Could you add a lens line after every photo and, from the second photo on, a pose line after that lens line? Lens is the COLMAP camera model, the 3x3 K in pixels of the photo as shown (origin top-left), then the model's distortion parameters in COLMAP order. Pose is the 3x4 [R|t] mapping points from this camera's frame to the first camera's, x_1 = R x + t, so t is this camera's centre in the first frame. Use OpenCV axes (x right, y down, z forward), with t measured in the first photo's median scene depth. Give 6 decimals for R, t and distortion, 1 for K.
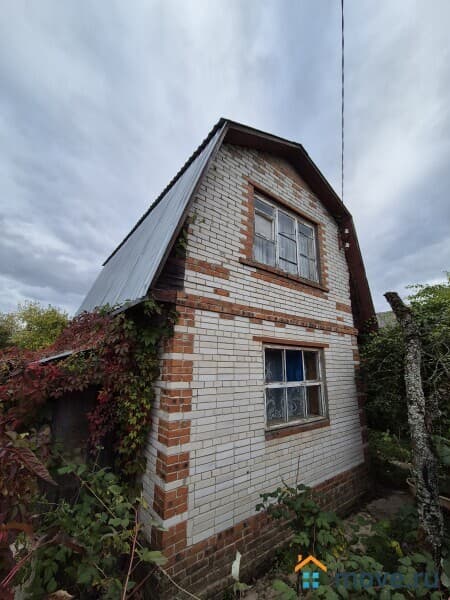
lens RADIAL K [[244.2, 0, 225.8], [0, 244.2, 300.6], [0, 0, 1]] dist [0.000550, -0.001682]
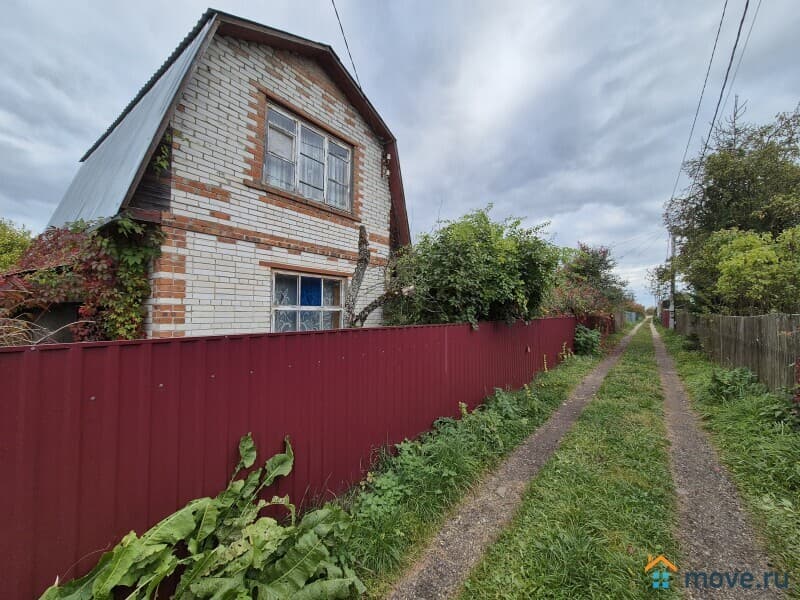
lens RADIAL K [[325.6, 0, 405.0], [0, 325.6, 304.0], [0, 0, 1]] dist [0.000550, -0.001682]
pose [[0.962845, -0.002612, 0.270043, 0.312589], [-0.059302, 0.973501, 0.220858, -0.017861], [-0.263465, -0.228666, 0.937176, -0.470400]]
